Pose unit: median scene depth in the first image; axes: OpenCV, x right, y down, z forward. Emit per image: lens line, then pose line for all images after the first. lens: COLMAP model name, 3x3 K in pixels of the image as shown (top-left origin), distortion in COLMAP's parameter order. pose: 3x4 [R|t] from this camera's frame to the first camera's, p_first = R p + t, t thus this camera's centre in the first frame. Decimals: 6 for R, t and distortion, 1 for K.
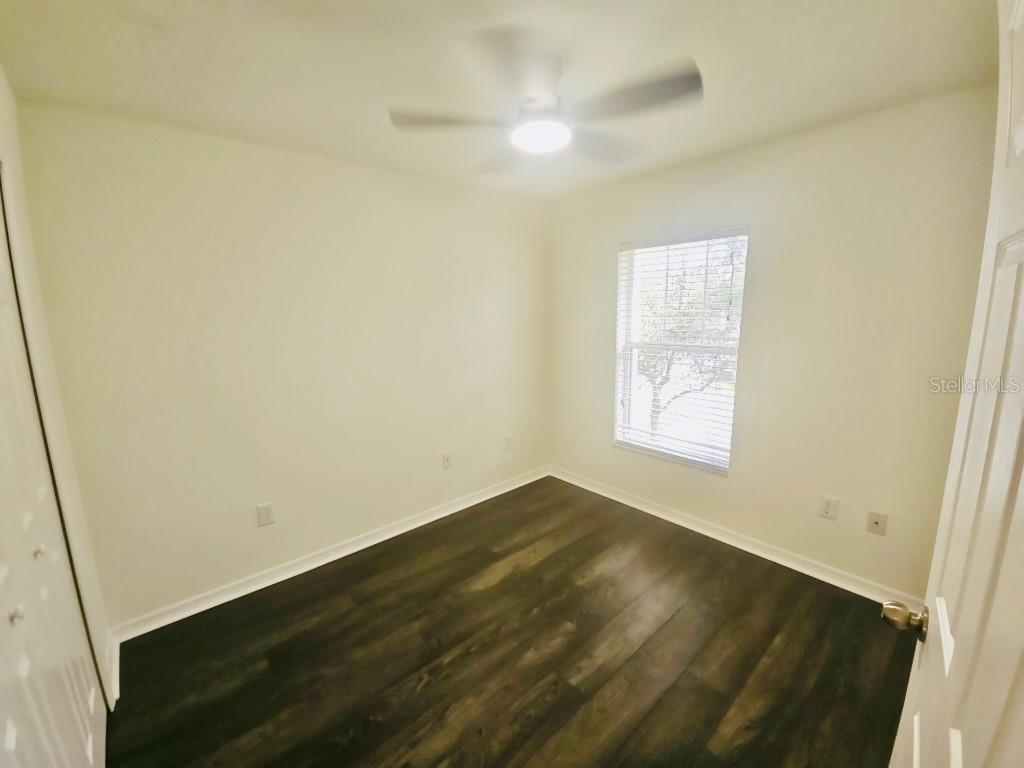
lens RADIAL K [[417.1, 0, 510.8], [0, 417.1, 382.6], [0, 0, 1]] dist [0.015881, -0.010093]
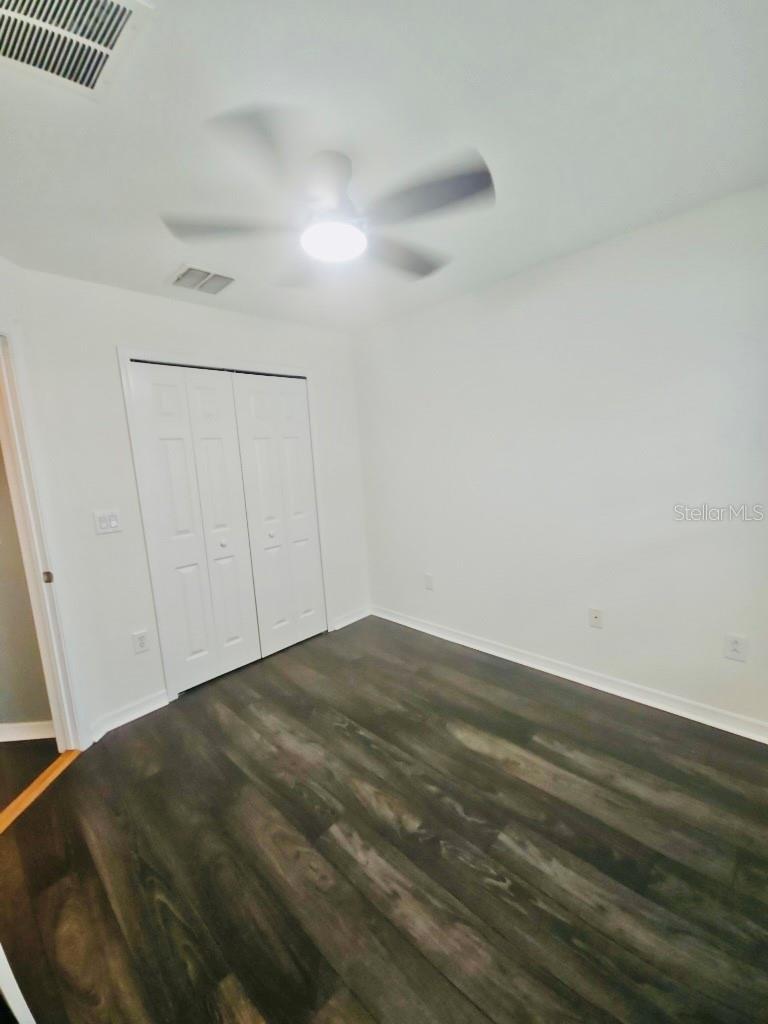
lens RADIAL K [[418.2, 0, 380.9], [0, 418.2, 513.2], [0, 0, 1]] dist [0.017753, 0.000104]
pose [[0.074637, 0.160559, -0.984200, 0.872607], [-0.104136, 0.982812, 0.152435, -0.117994], [0.991759, 0.091114, 0.090074, 0.860597]]
